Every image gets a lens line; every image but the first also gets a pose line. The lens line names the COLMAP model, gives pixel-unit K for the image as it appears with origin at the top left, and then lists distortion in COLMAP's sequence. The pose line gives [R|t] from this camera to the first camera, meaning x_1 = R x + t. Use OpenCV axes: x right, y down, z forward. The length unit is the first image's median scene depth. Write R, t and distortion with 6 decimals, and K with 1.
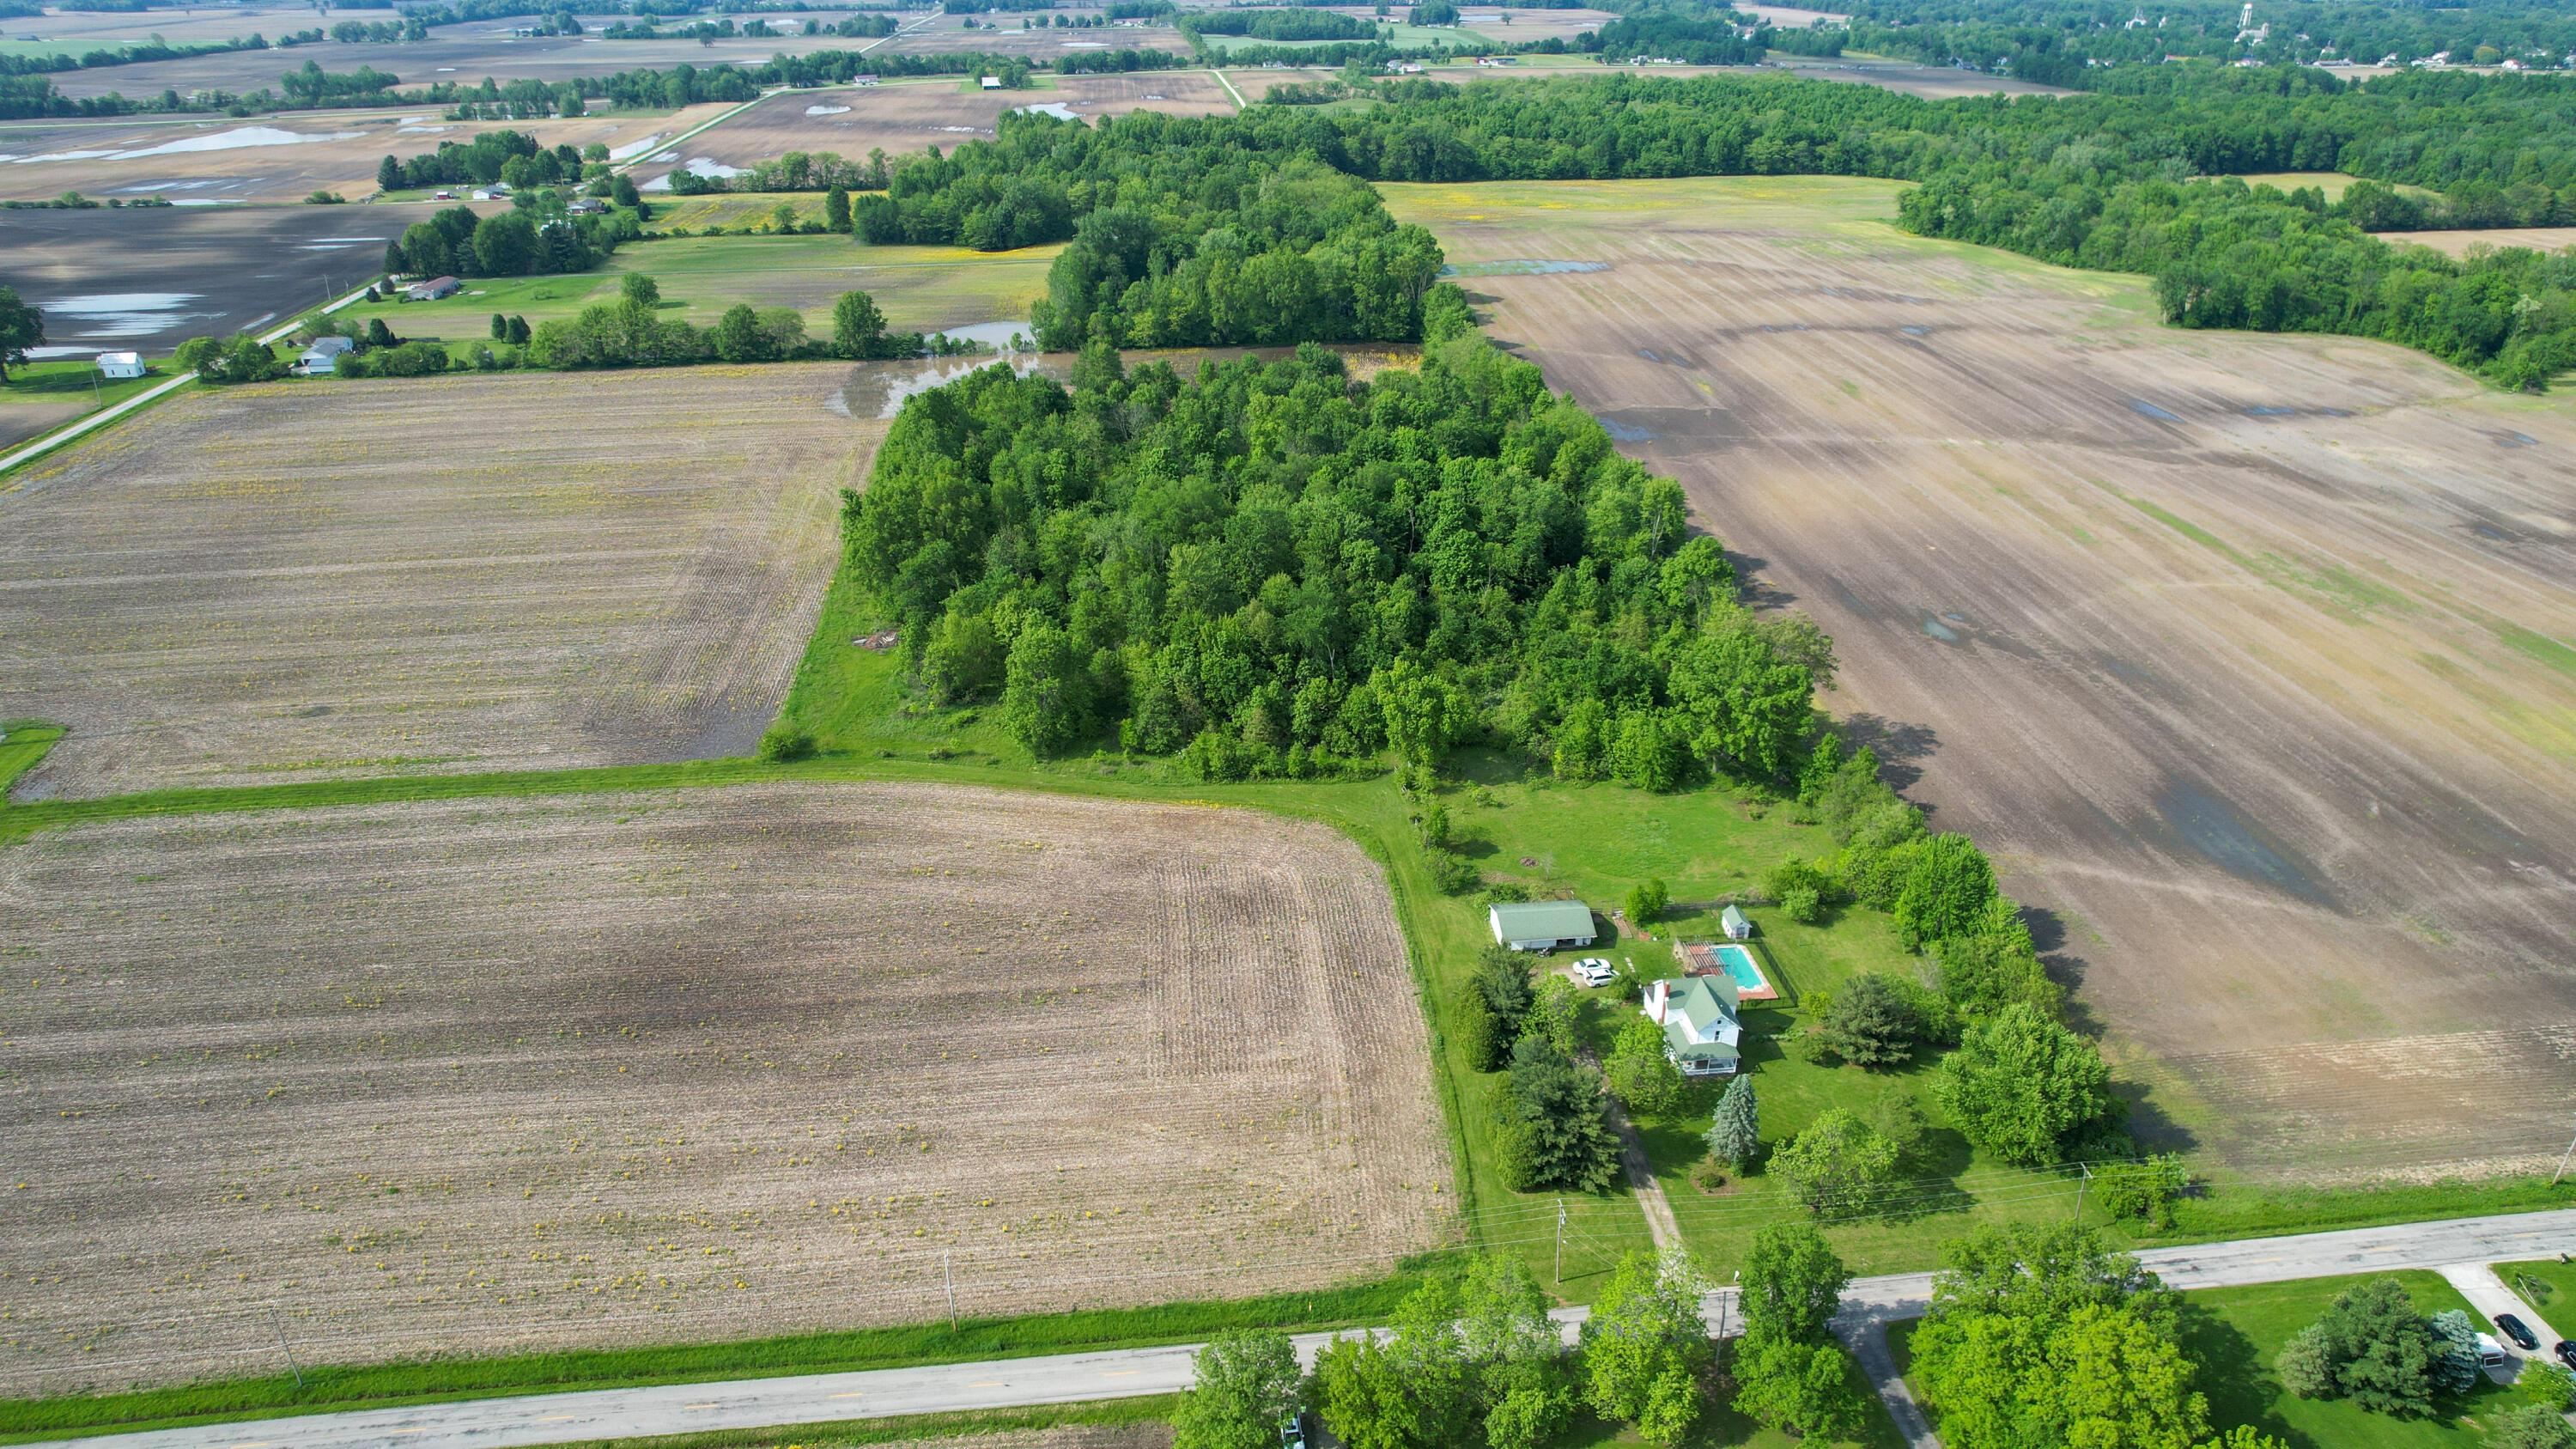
lens RADIAL K [[1654.2, 0, 1290.1], [0, 1654.2, 713.7], [0, 0, 1]] dist [-0.083862, 0.077603]
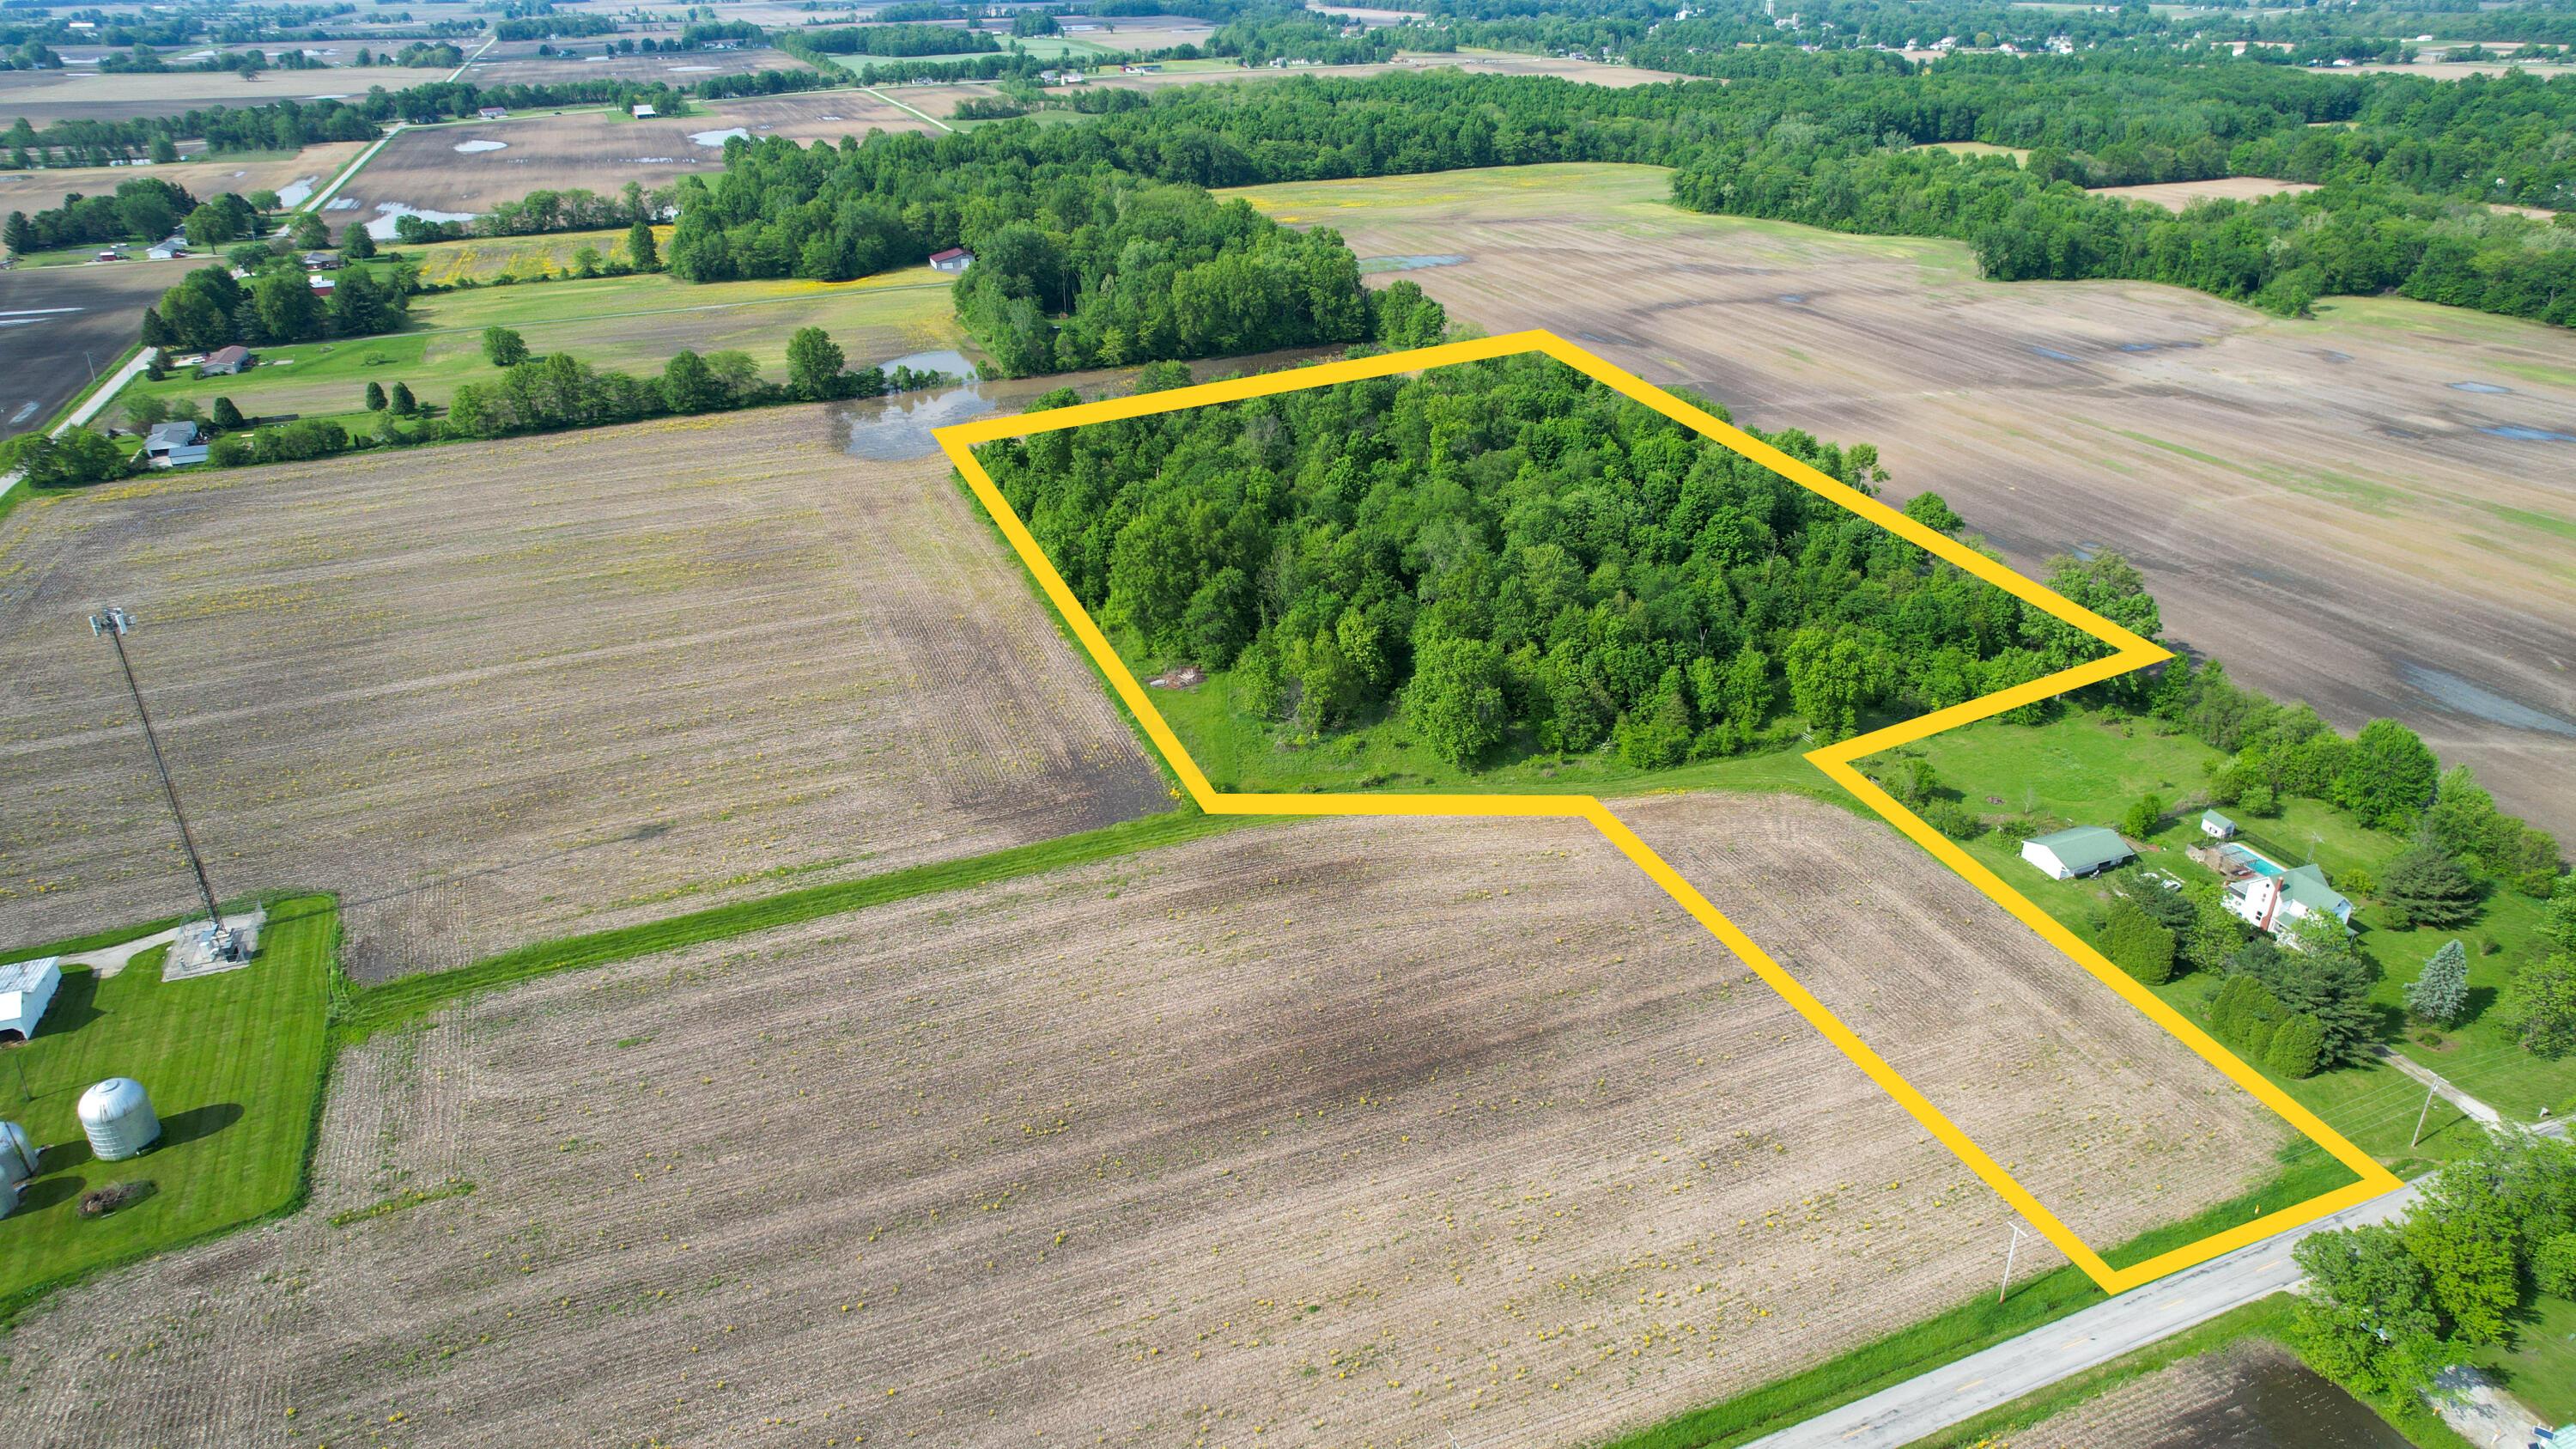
lens RADIAL K [[1654.2, 0, 1290.1], [0, 1654.2, 713.7], [0, 0, 1]] dist [-0.083862, 0.077603]
pose [[0.962472, -0.123958, 0.241416, -0.248074], [0.125219, 0.992077, 0.010173, -0.015499], [-0.240764, 0.020439, 0.970368, 0.035304]]
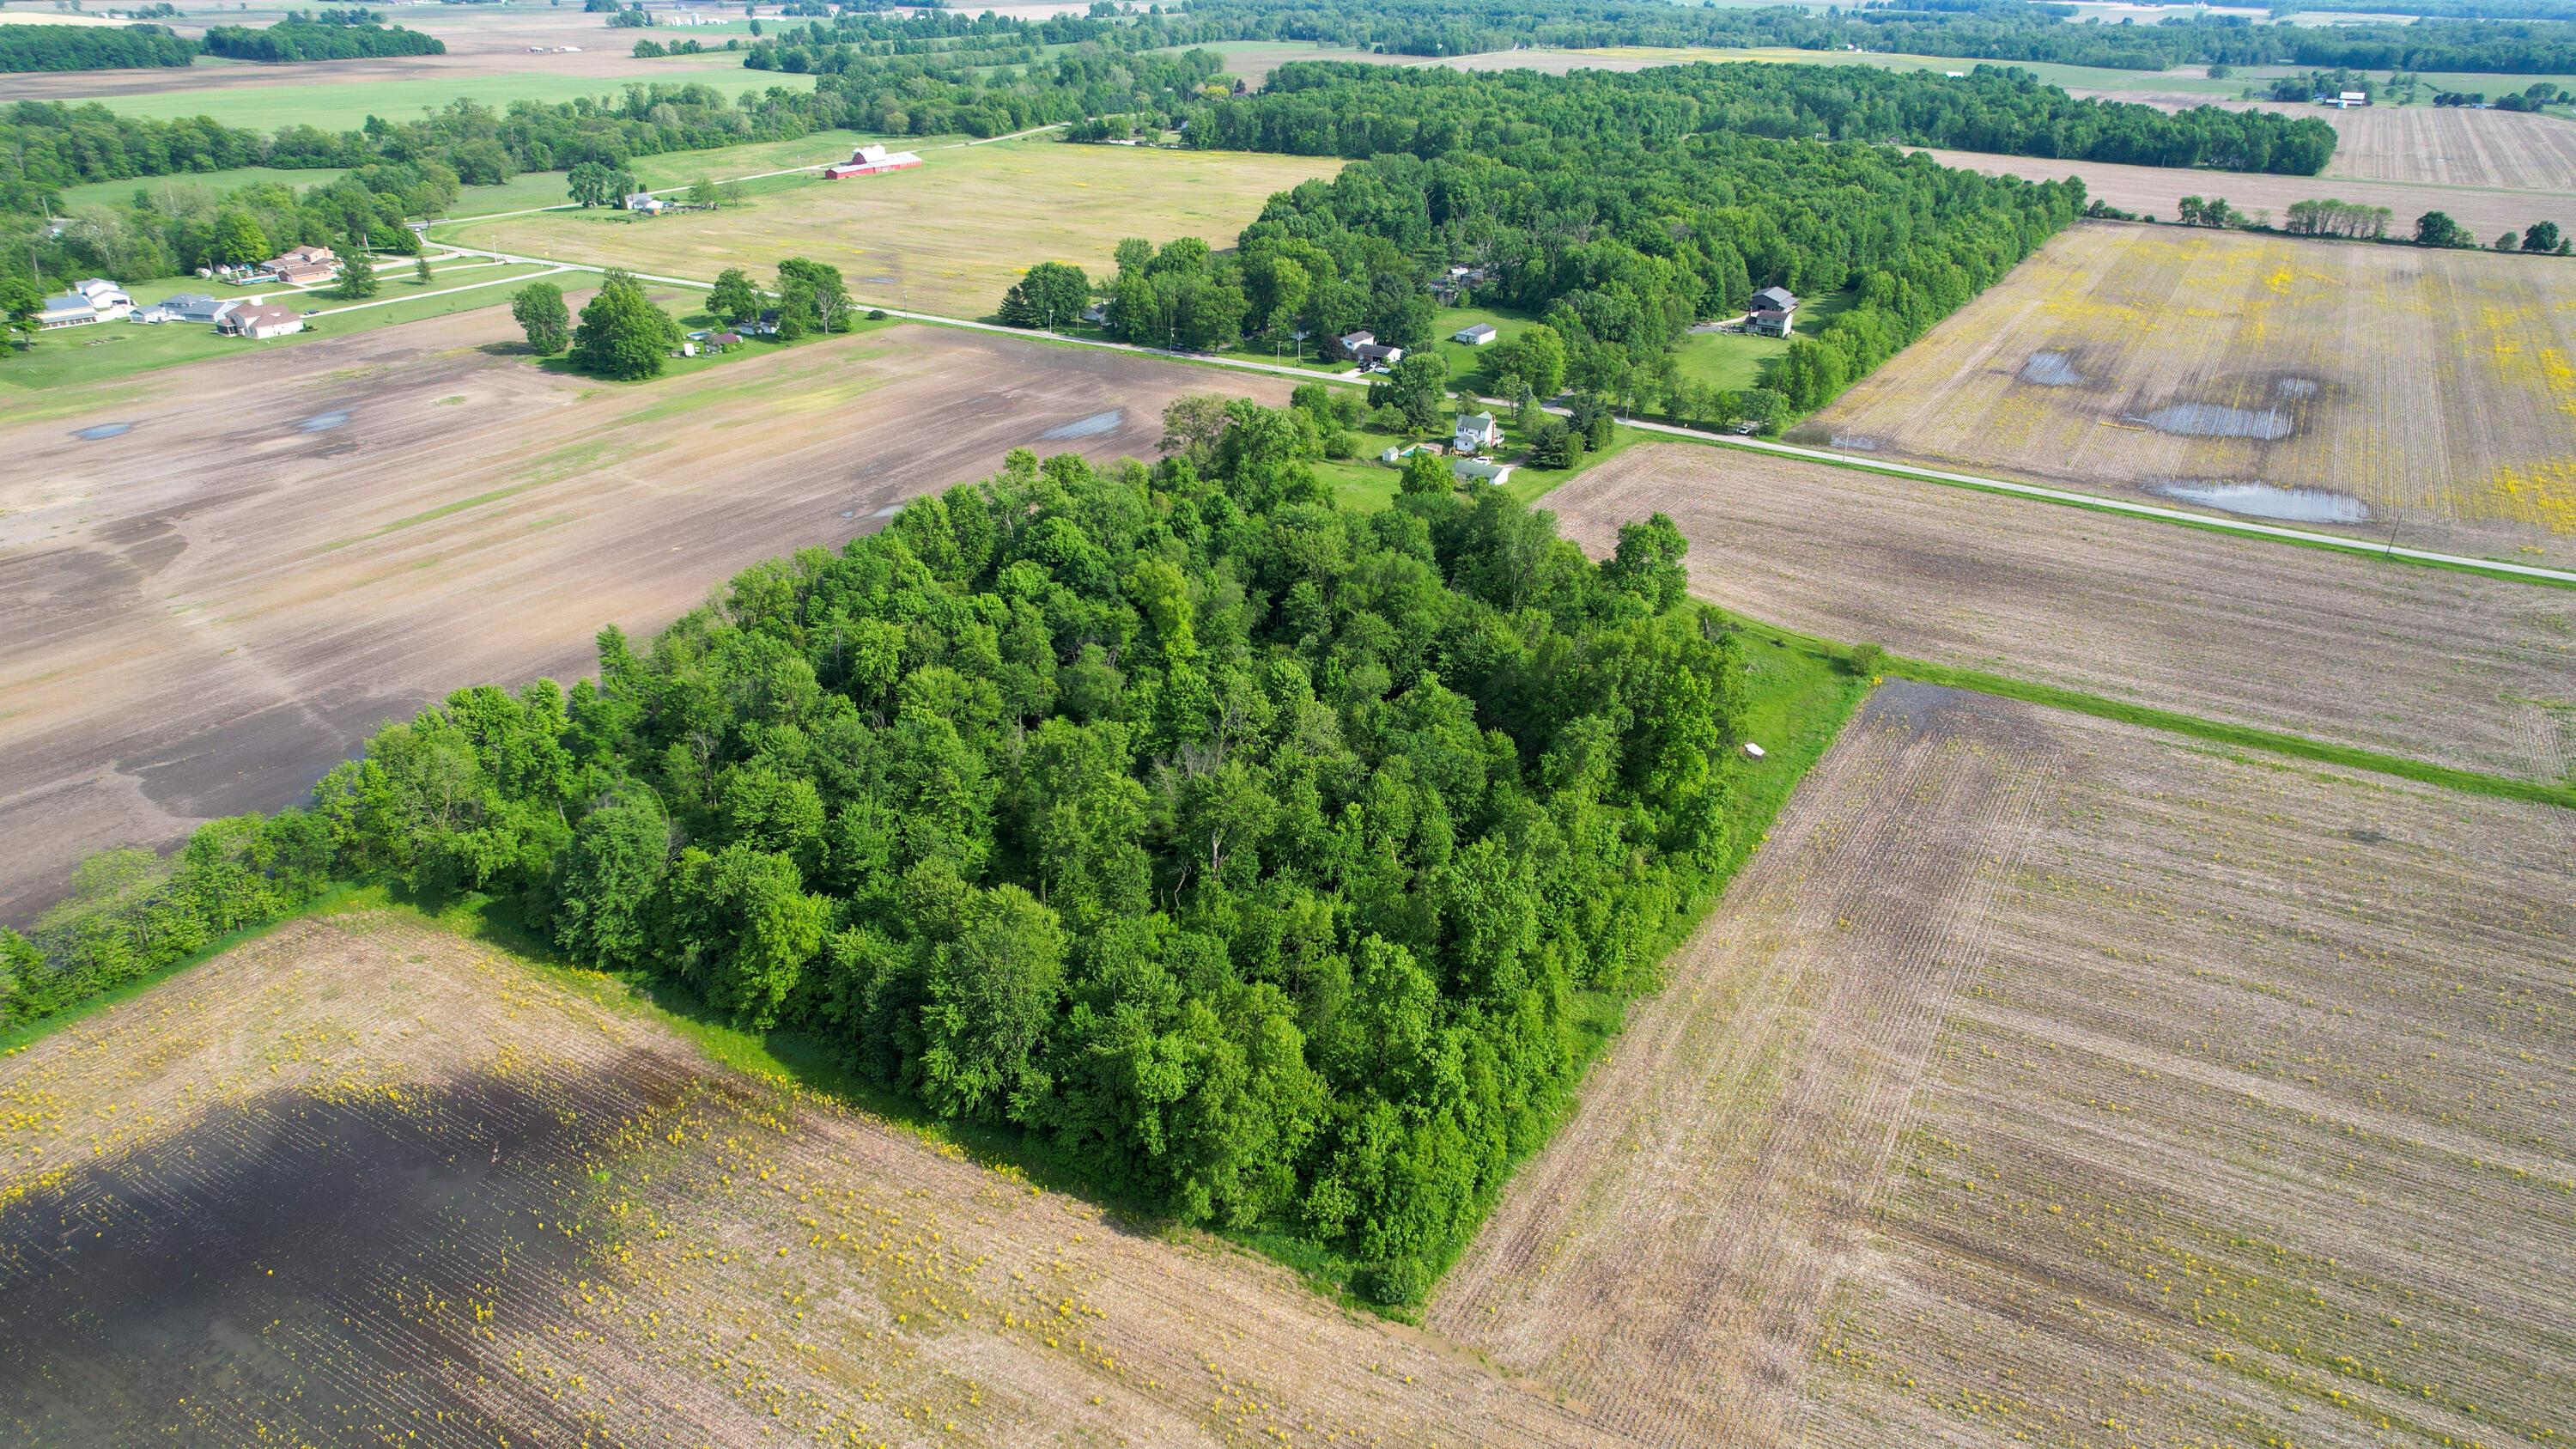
lens RADIAL K [[1654.2, 0, 1290.1], [0, 1654.2, 713.7], [0, 0, 1]] dist [-0.083862, 0.077603]
pose [[-0.790312, -0.273644, 0.548203, -0.319014], [0.251009, 0.671596, 0.697103, -0.430503], [-0.558929, 0.688533, -0.462084, 0.902882]]
